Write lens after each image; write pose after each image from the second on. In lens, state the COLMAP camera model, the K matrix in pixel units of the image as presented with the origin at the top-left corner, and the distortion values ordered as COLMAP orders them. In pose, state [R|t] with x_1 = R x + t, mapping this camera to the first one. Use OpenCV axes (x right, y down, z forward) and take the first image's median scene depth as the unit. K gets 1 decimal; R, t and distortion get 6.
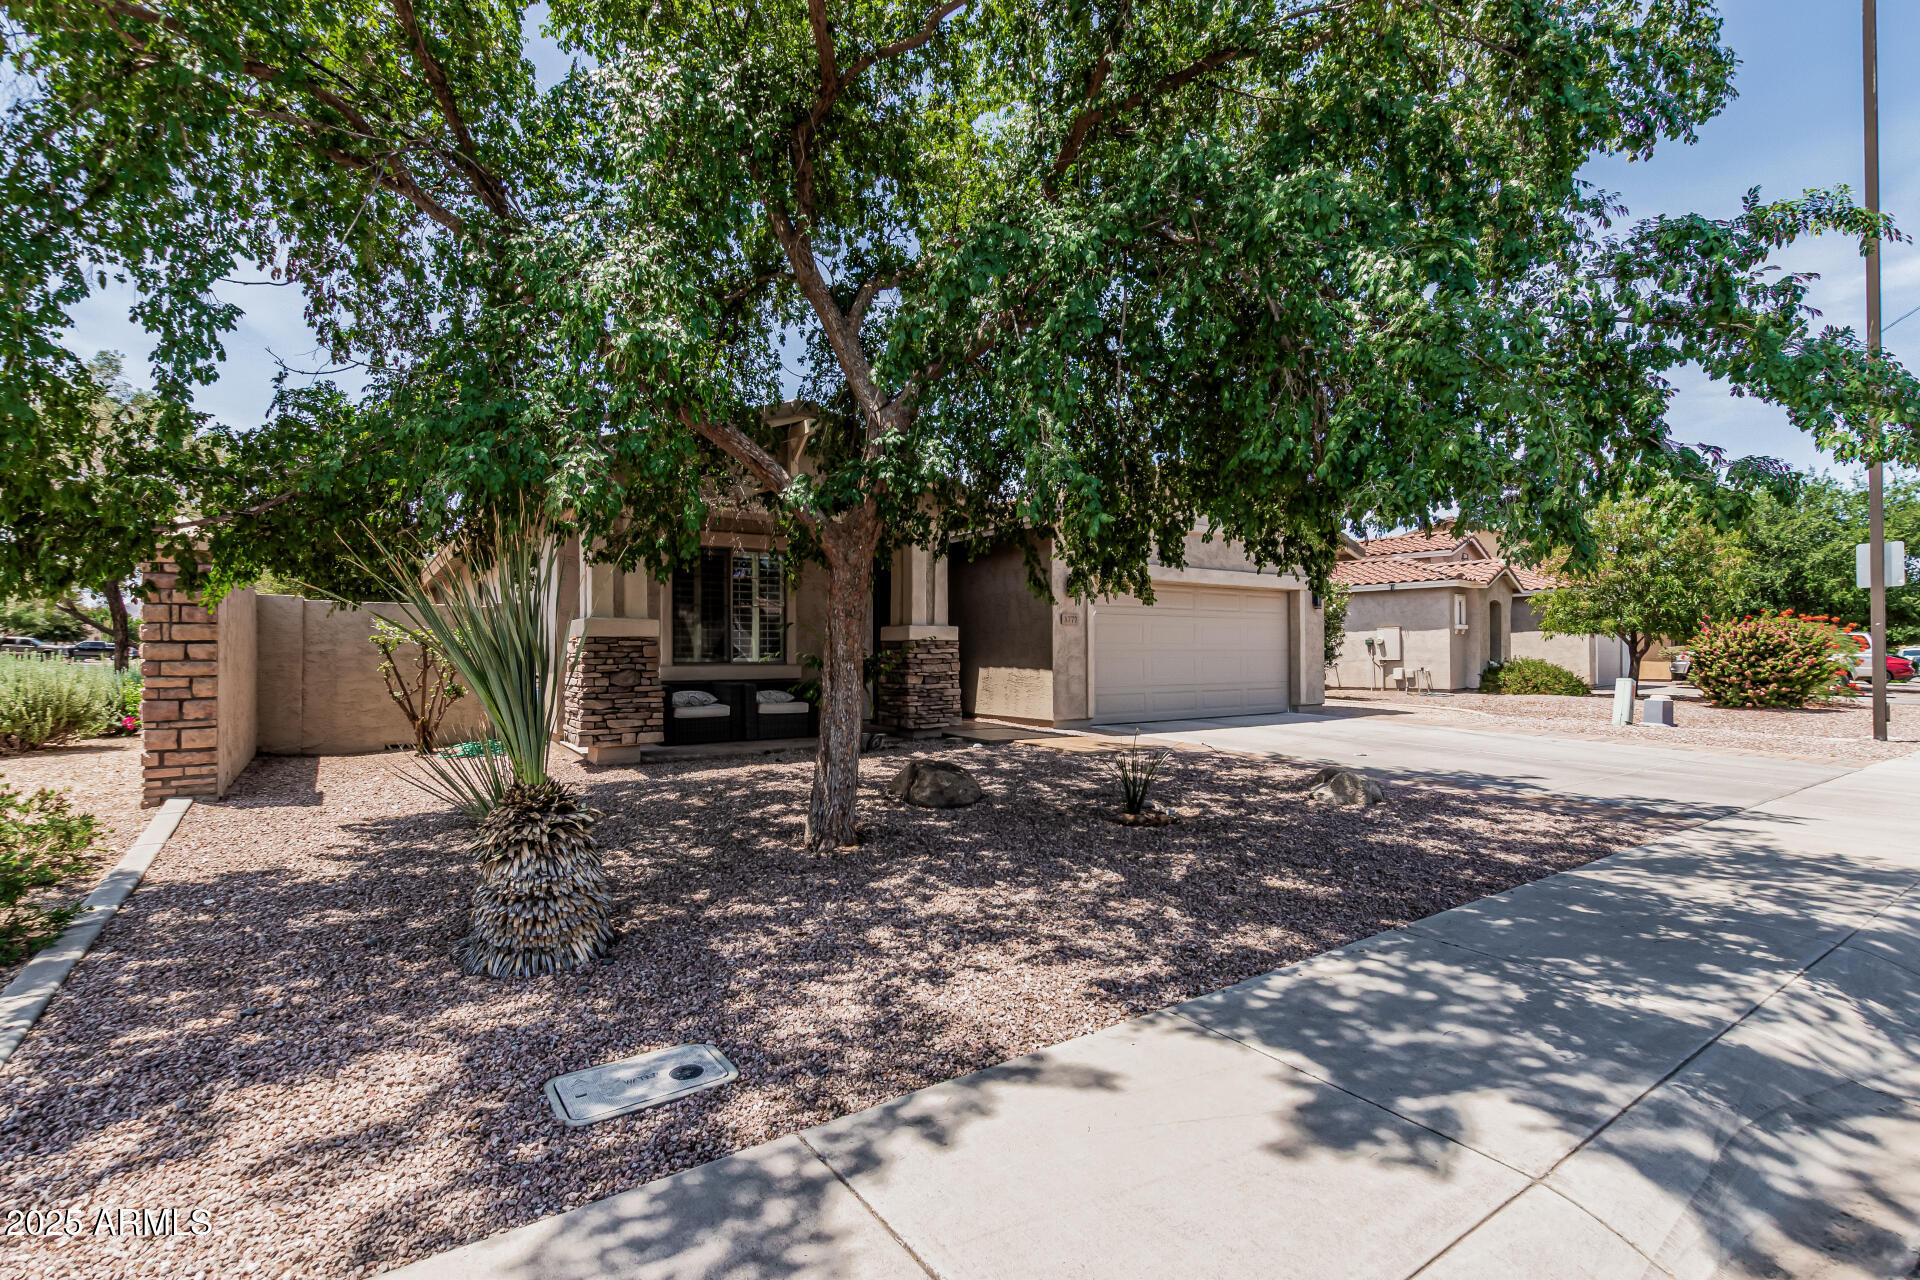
lens RADIAL K [[879.5, 0, 965.7], [0, 879.5, 643.0], [0, 0, 1]] dist [0.009275, -0.005044]
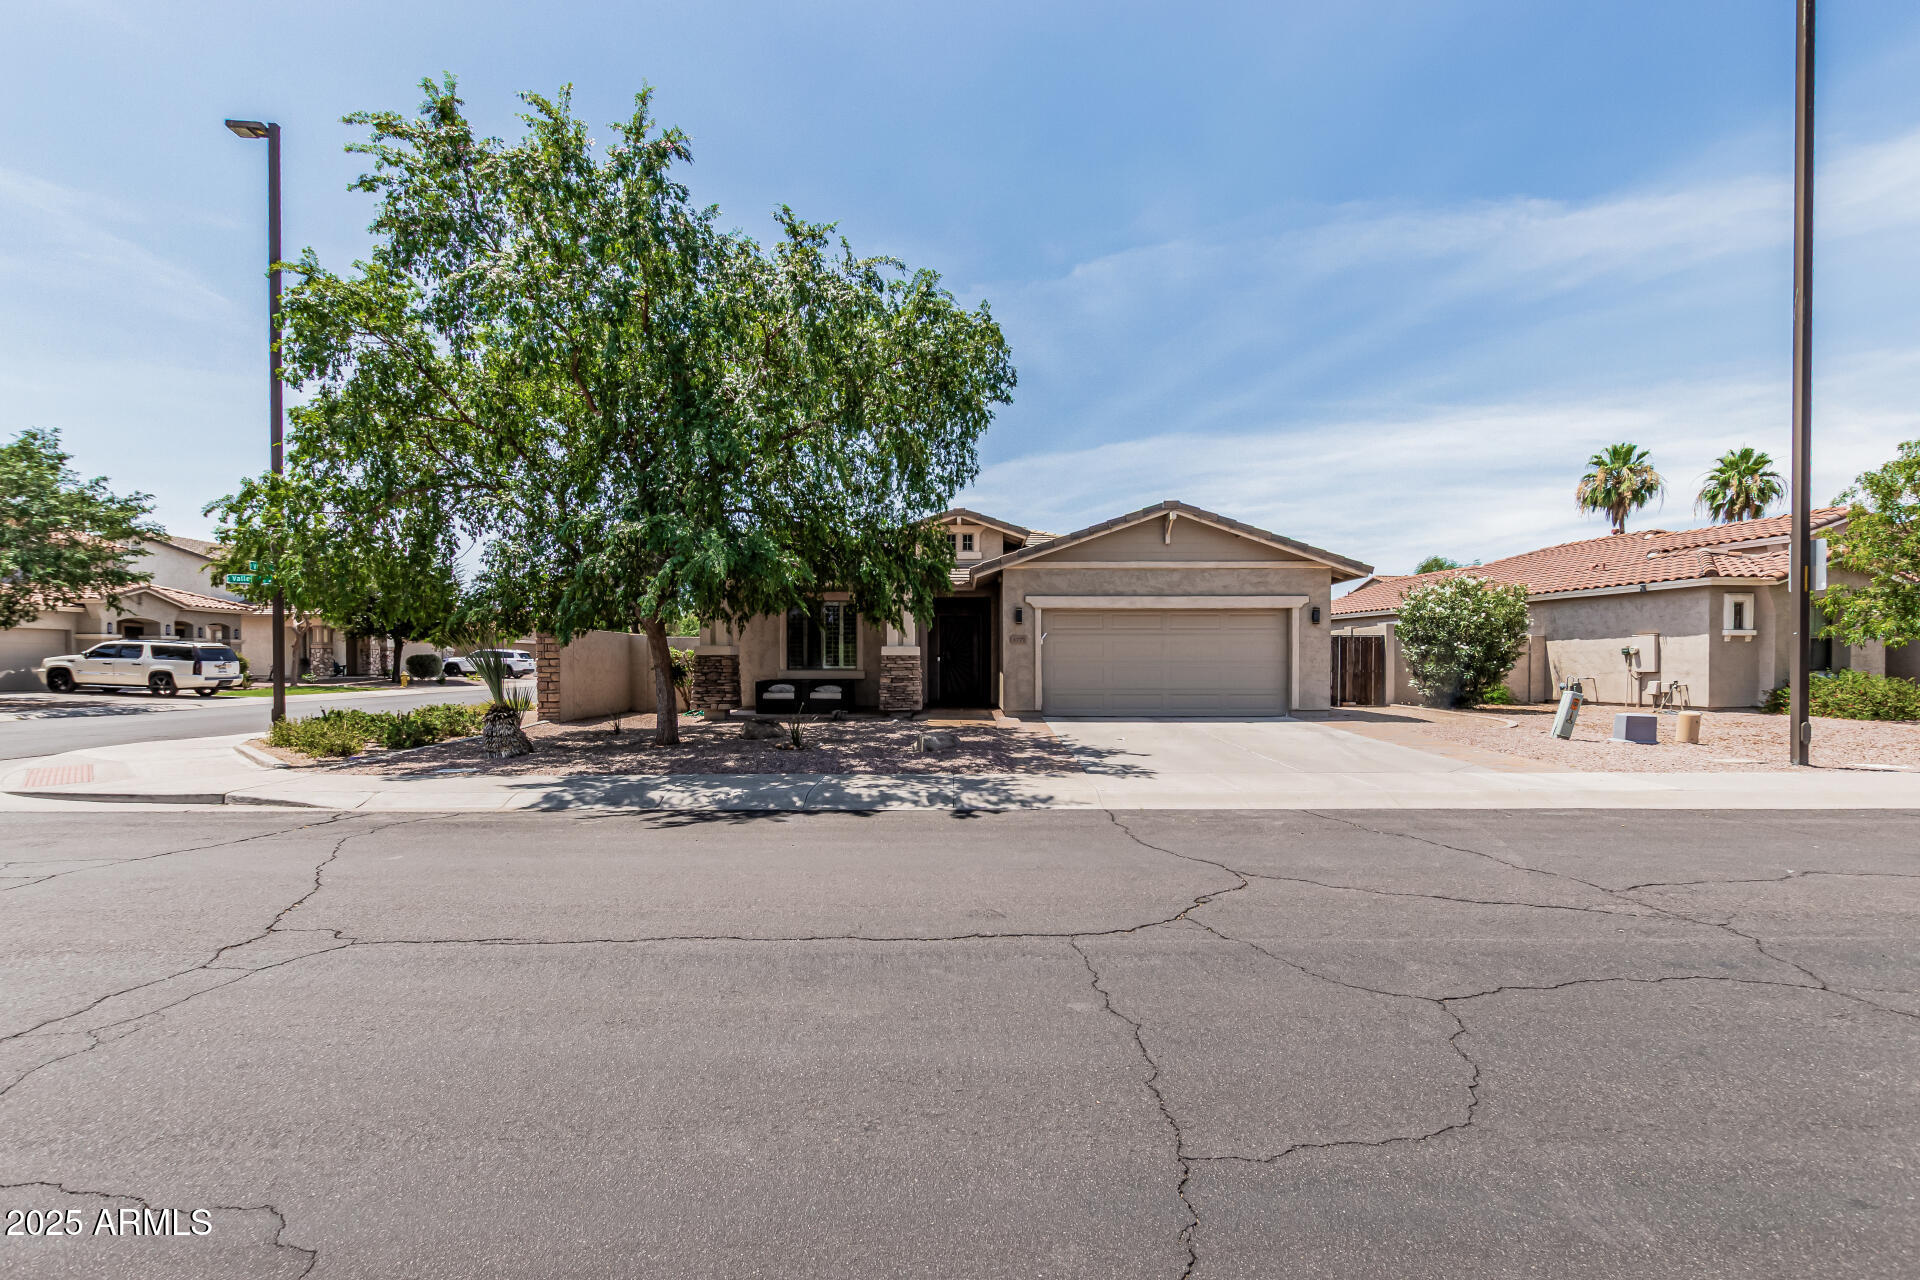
lens RADIAL K [[879.5, 0, 956.2], [0, 879.5, 660.5], [0, 0, 1]] dist [0.009275, -0.005044]
pose [[0.808927, -0.000448, -0.587909, 0.466887], [0.005967, 0.999954, 0.007449, -0.002653], [0.587879, -0.009534, 0.808893, -0.106846]]
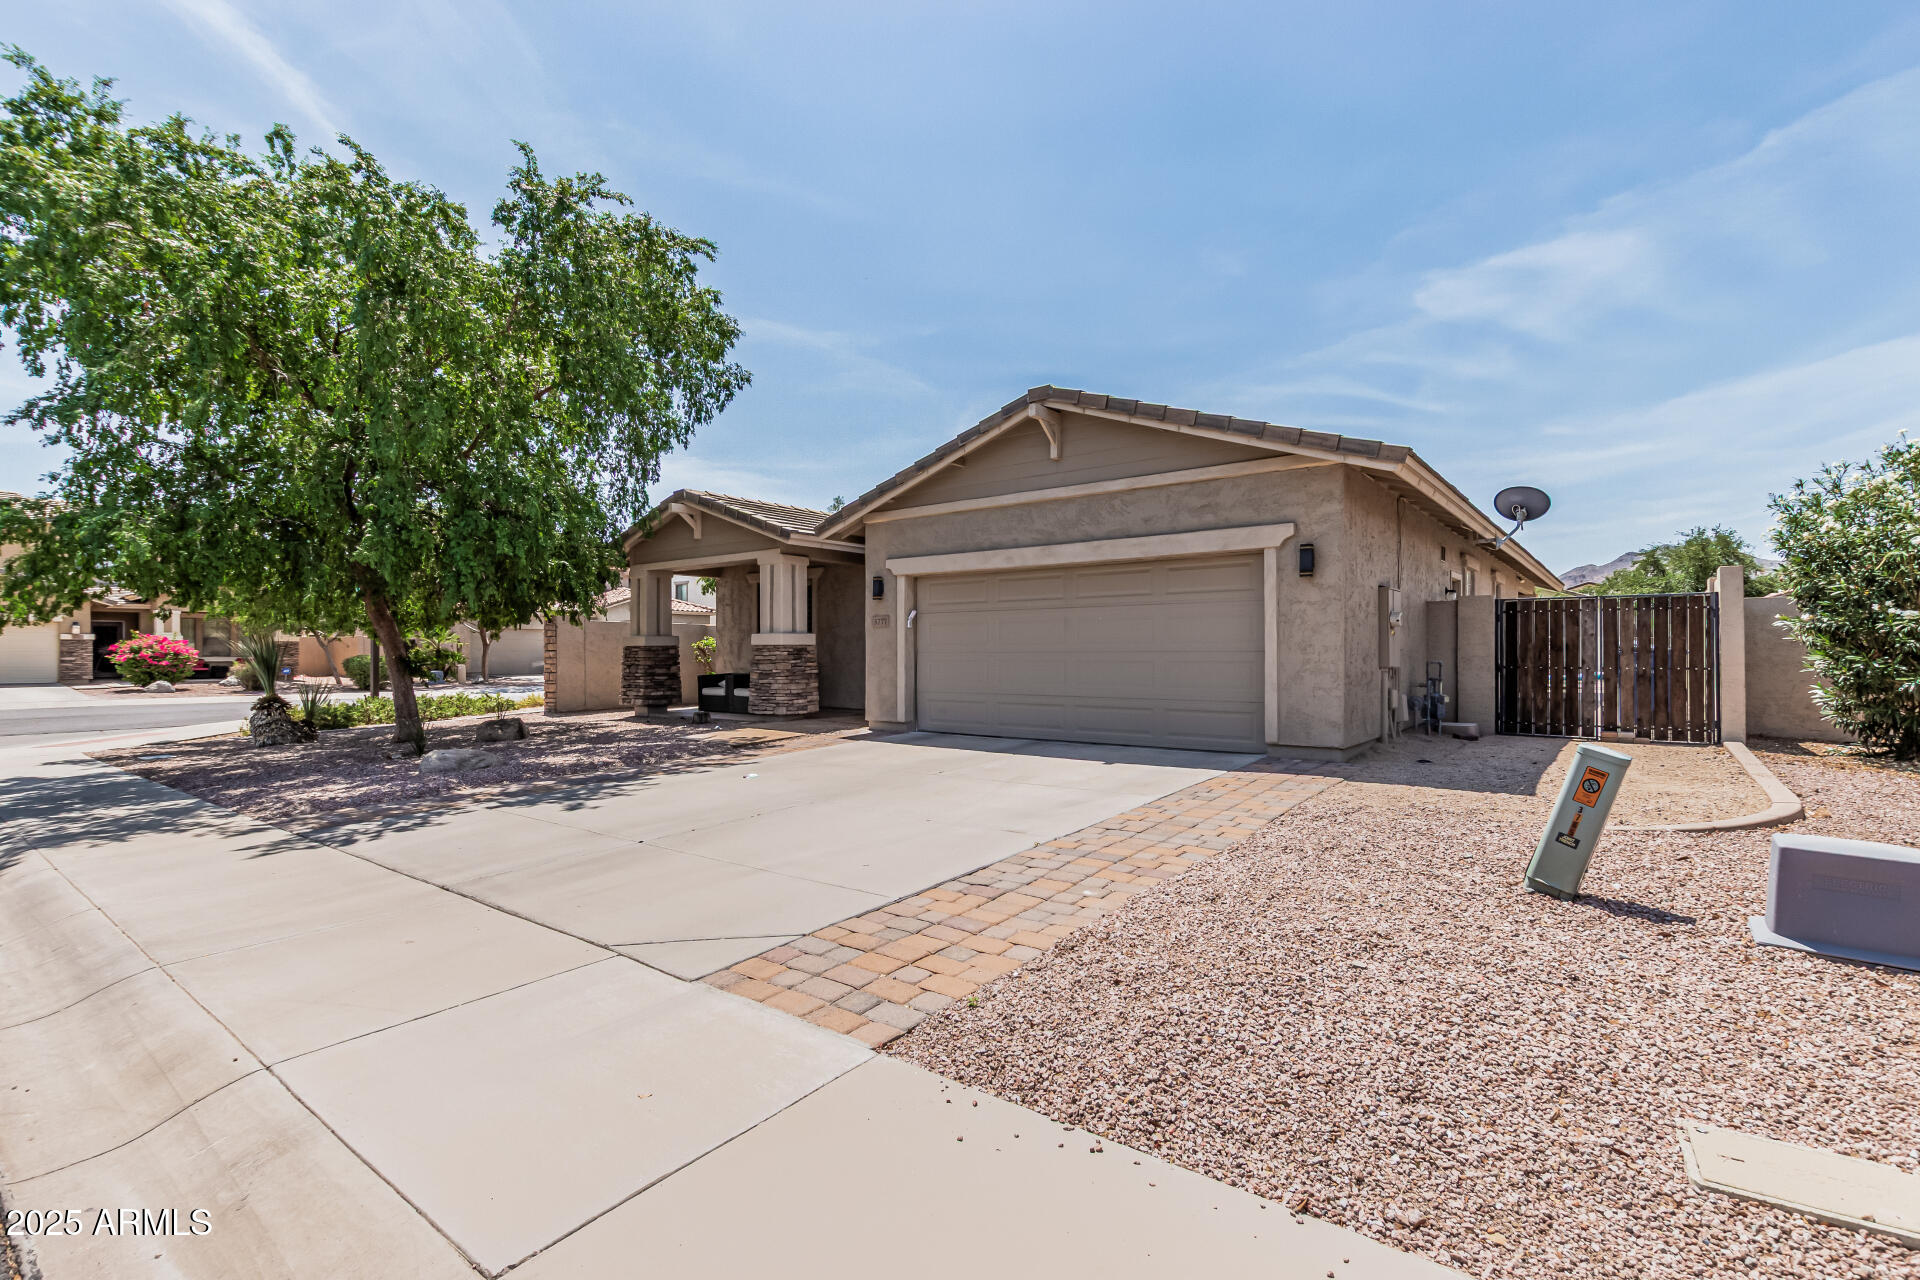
lens RADIAL K [[879.5, 0, 959.3], [0, 879.5, 635.8], [0, 0, 1]] dist [0.009275, -0.005044]
pose [[0.275107, -0.015770, -0.961284, 0.598796], [0.015660, 0.999806, -0.011920, 0.001449], [0.961286, -0.011775, 0.275301, 0.437278]]
